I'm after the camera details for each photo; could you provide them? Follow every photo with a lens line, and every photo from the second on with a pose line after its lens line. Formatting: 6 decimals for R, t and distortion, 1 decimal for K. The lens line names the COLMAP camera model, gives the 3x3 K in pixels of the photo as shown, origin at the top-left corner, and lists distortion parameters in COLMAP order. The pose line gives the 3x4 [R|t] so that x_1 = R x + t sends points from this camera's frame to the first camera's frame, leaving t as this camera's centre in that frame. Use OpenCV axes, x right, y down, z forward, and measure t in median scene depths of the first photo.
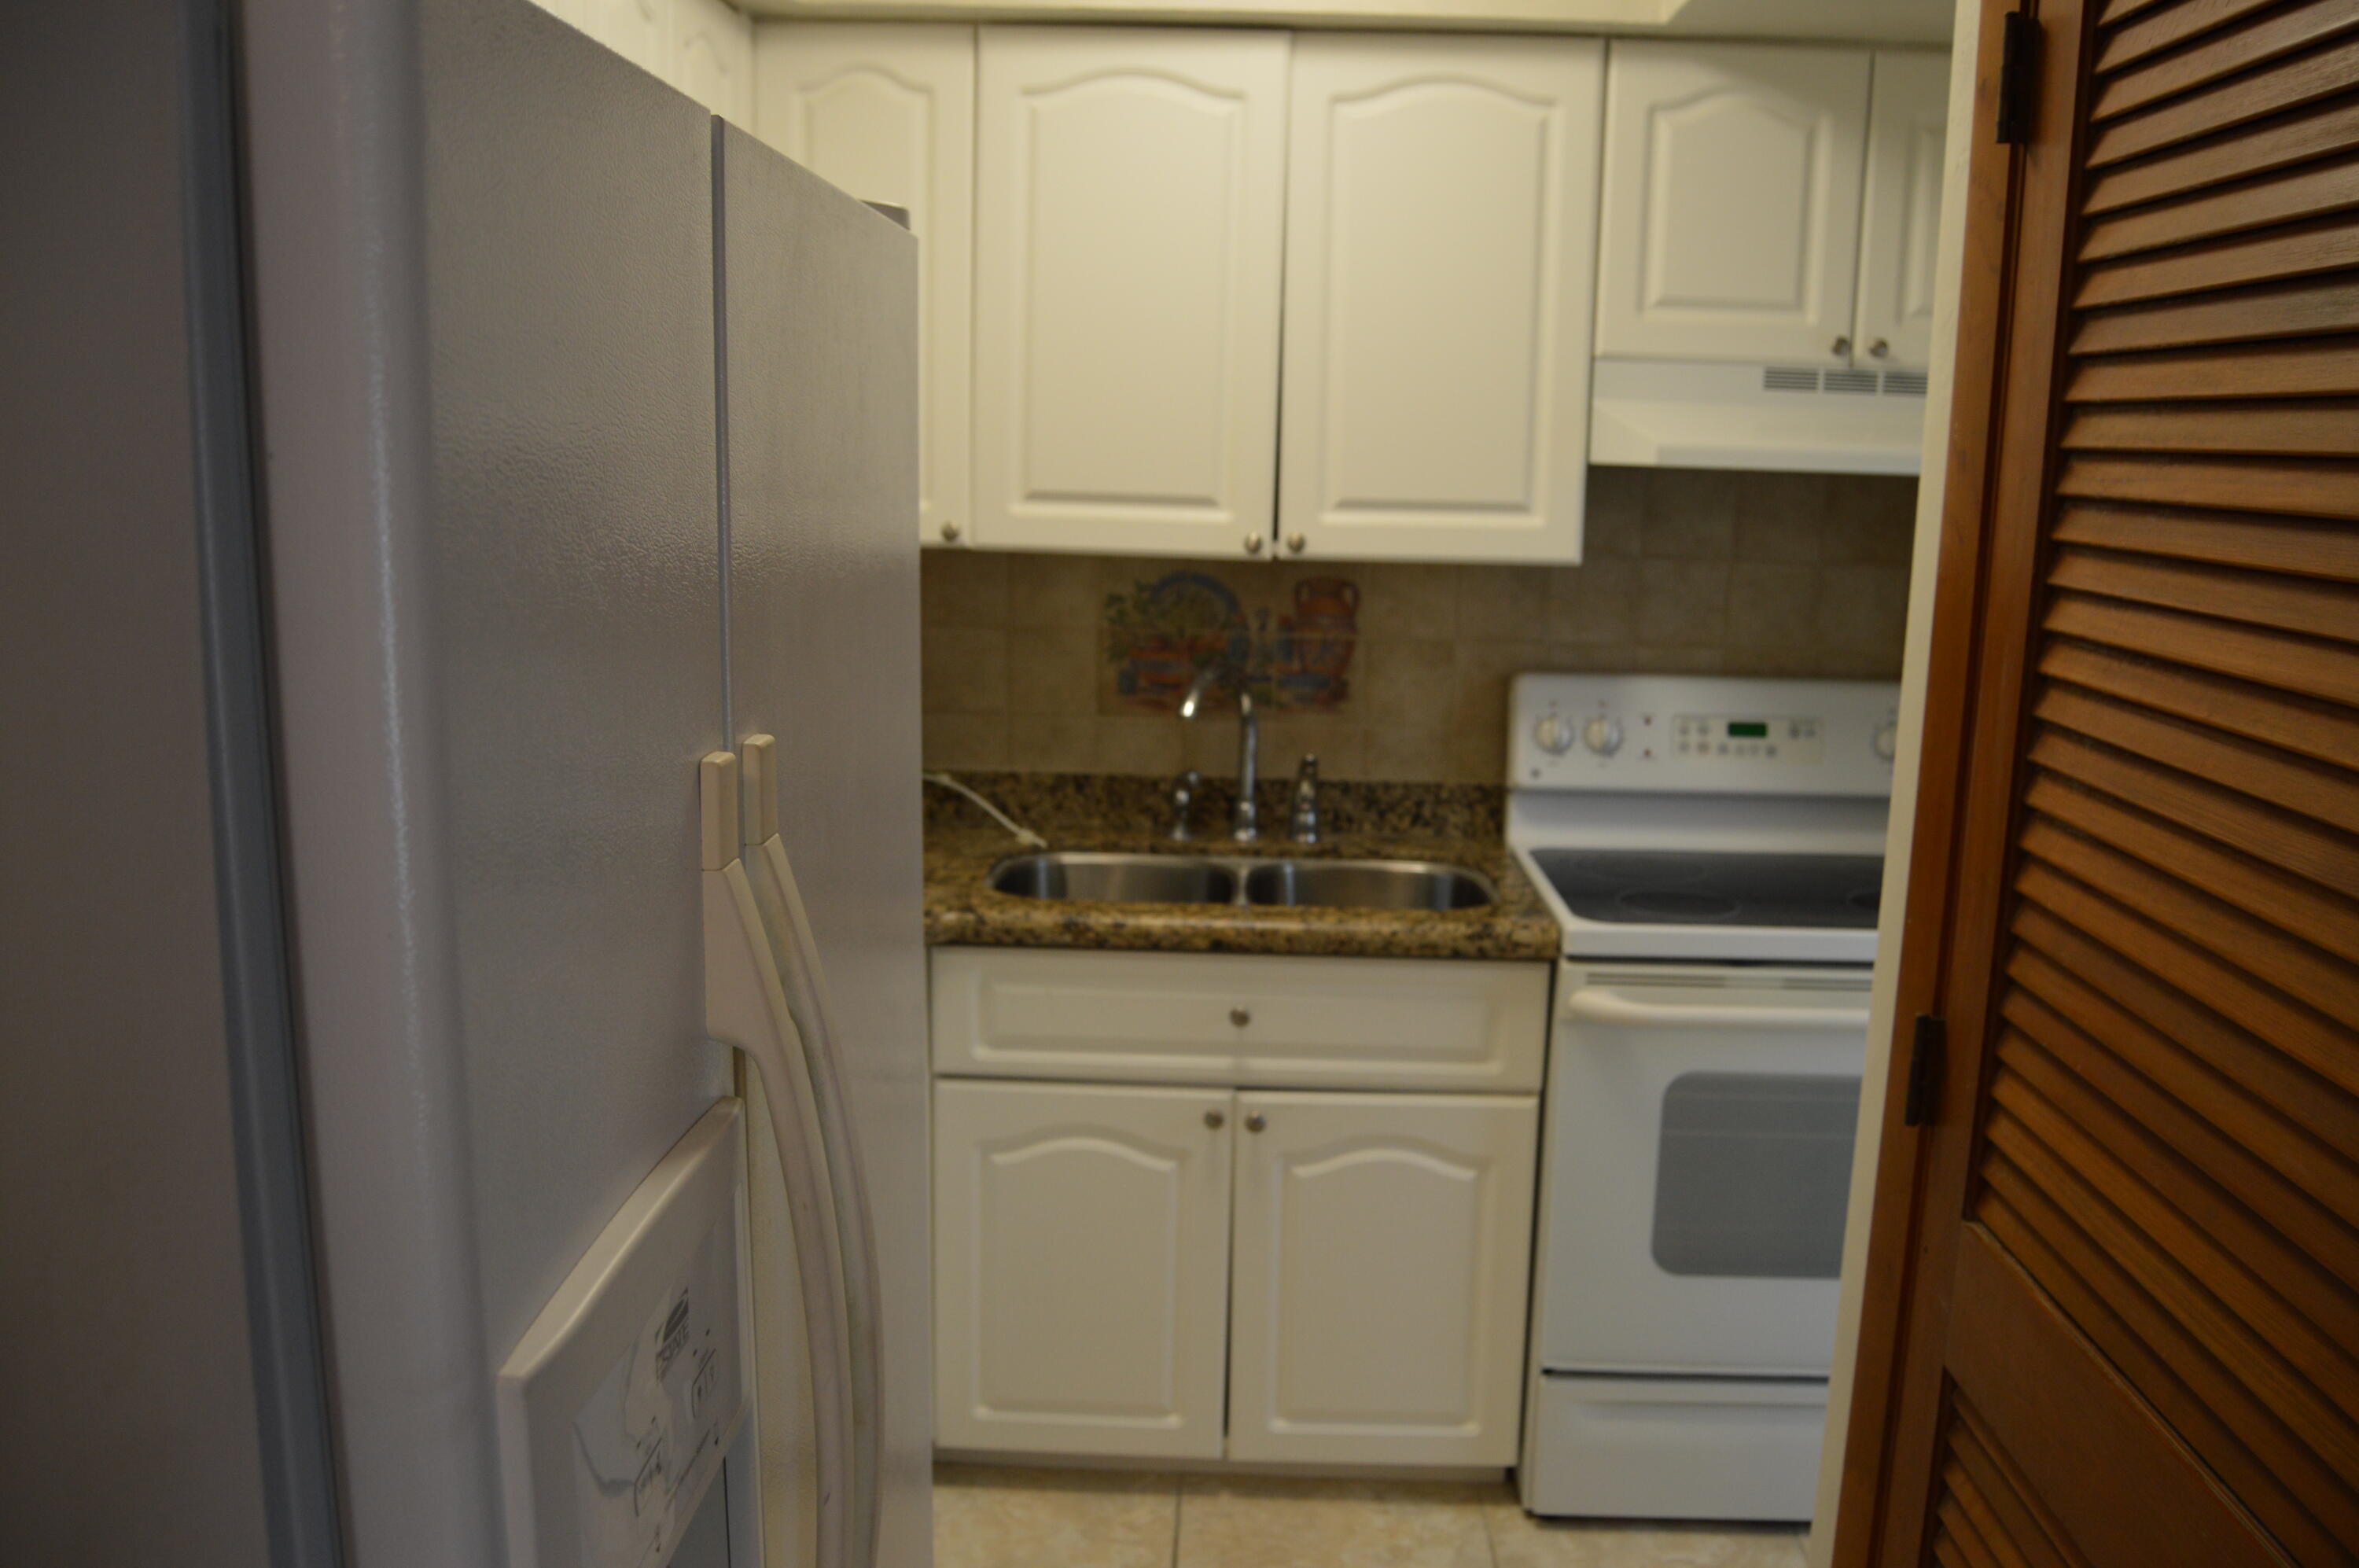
lens RADIAL K [[1870.6, 0, 1189.6], [0, 1870.6, 786.7], [0, 0, 1]] dist [-0.095170, 0.037950]
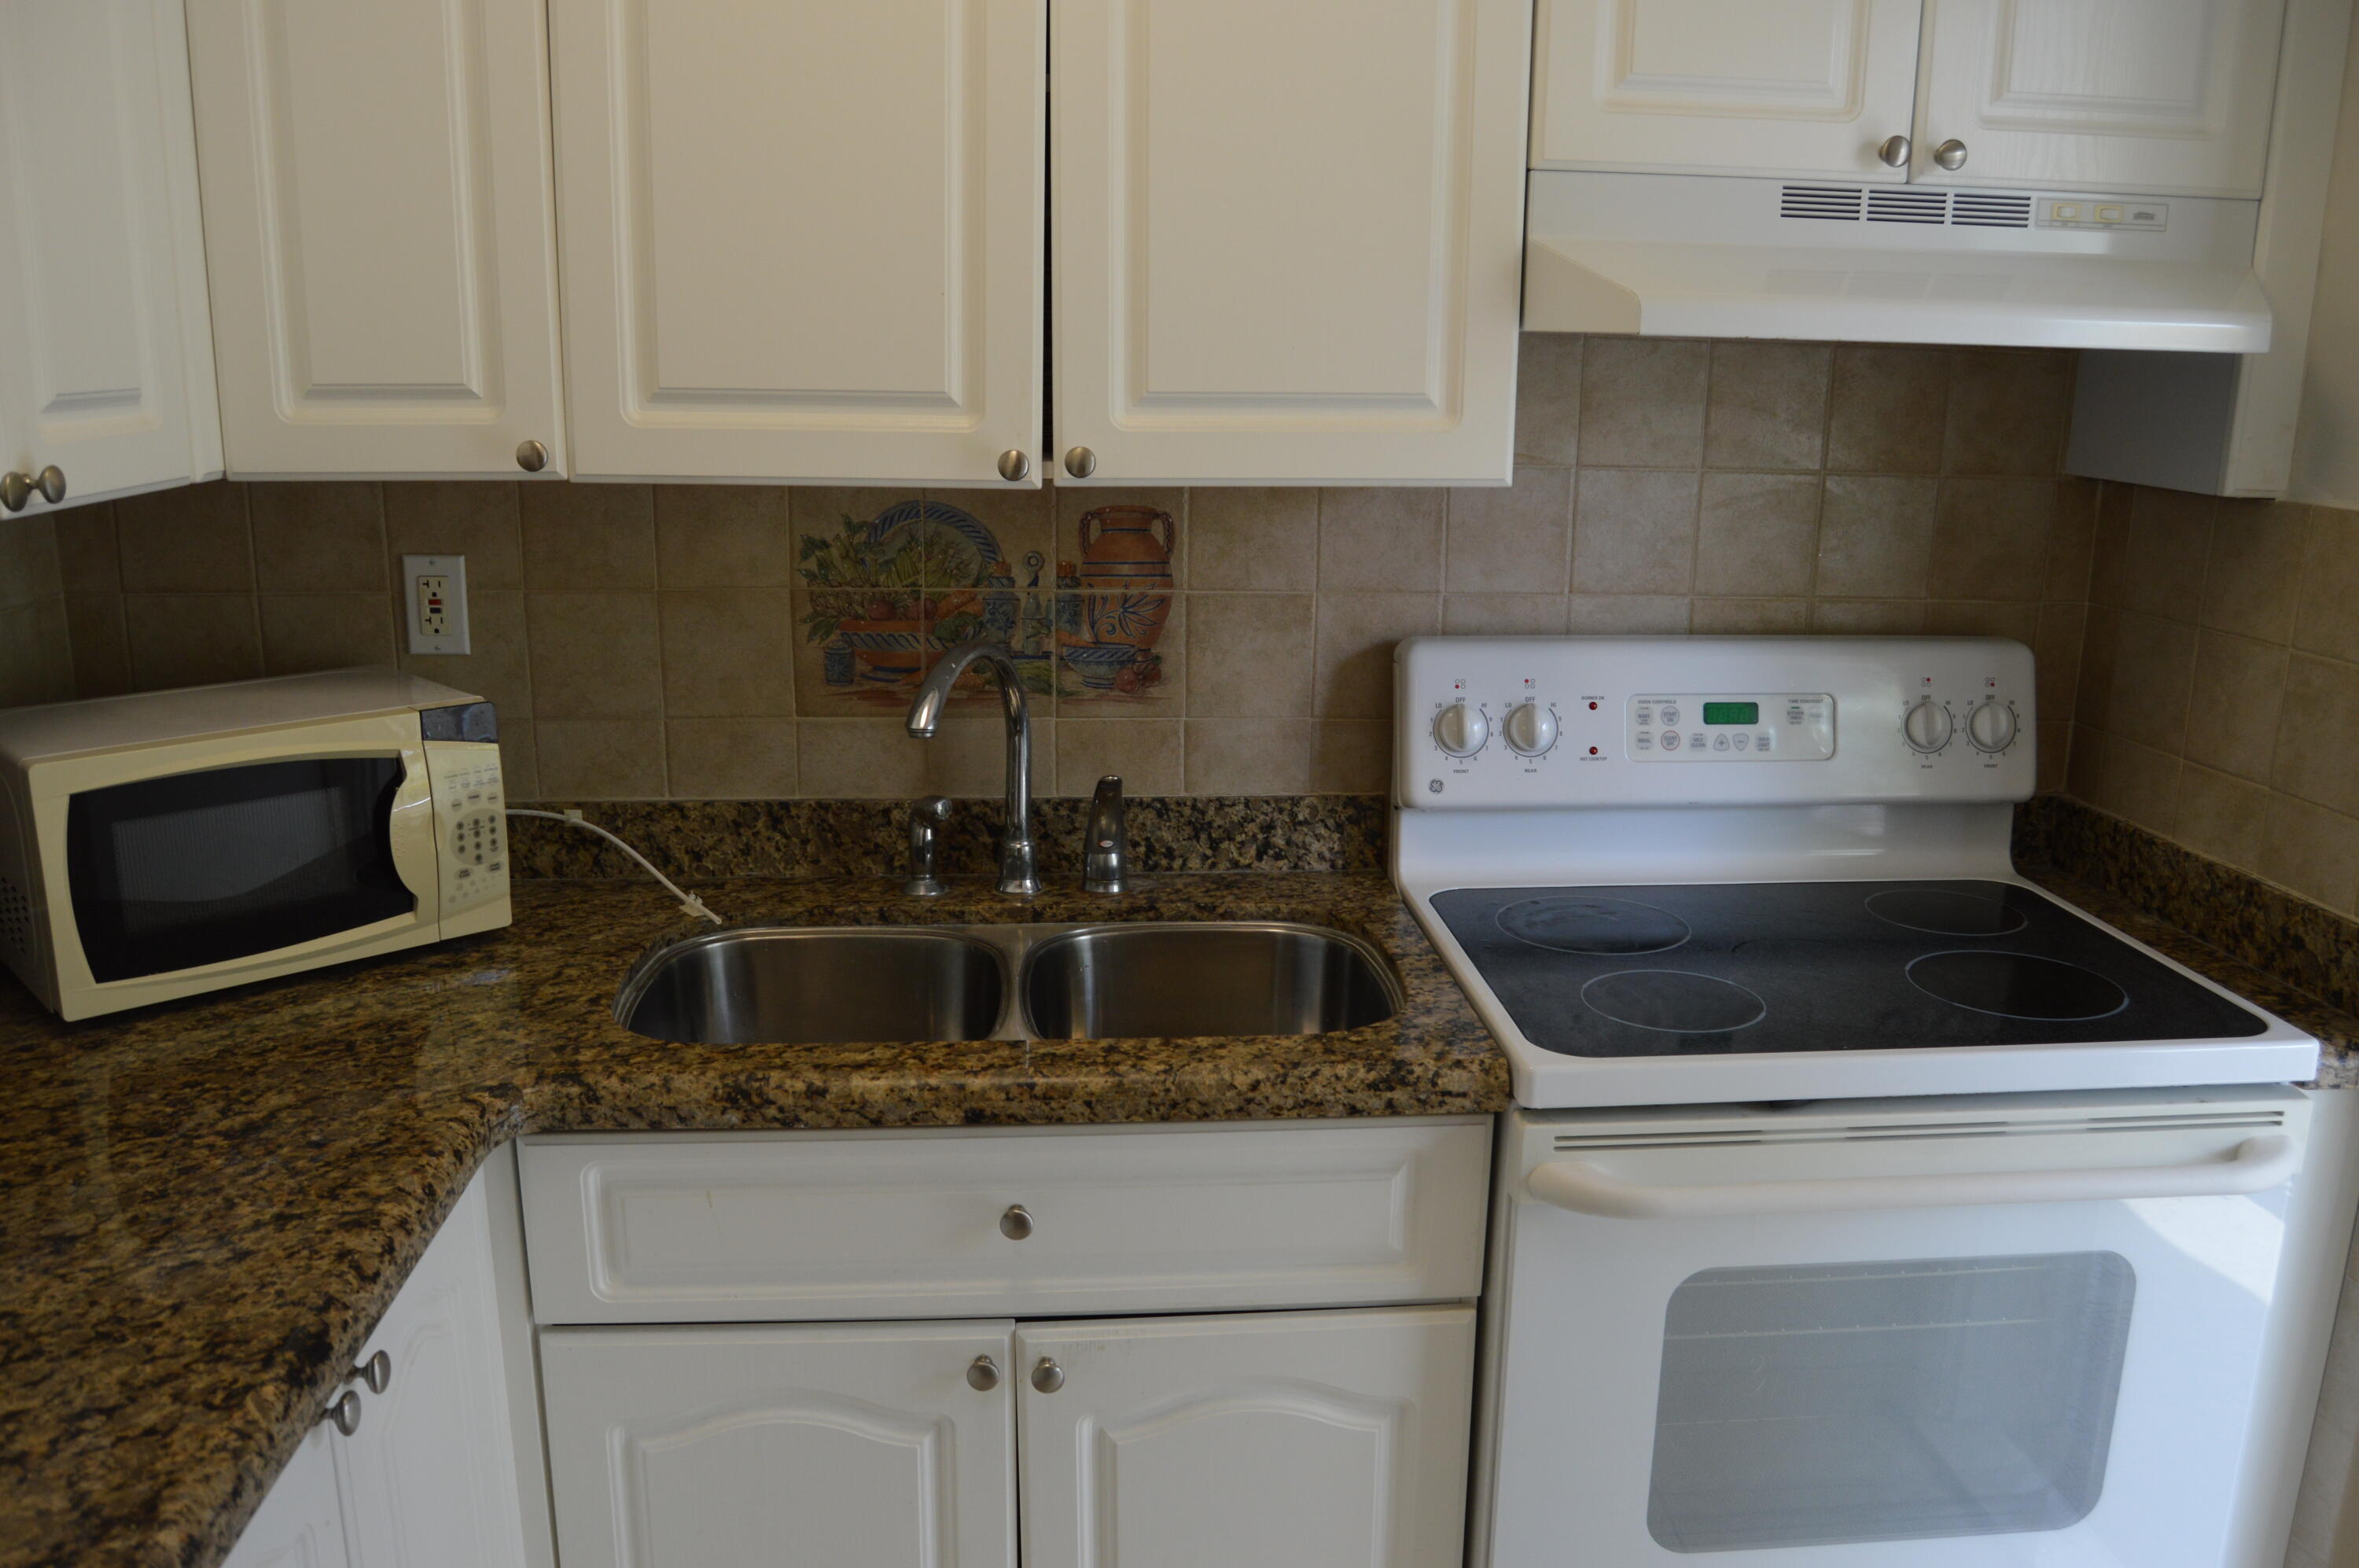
lens RADIAL K [[1870.6, 0, 1195.7], [0, 1870.6, 804.2], [0, 0, 1]] dist [-0.095170, 0.037950]
pose [[0.992948, -0.036742, 0.112712, 0.018034], [0.028488, 0.996852, 0.073989, -0.053944], [-0.115076, -0.070256, 0.990869, 0.319772]]
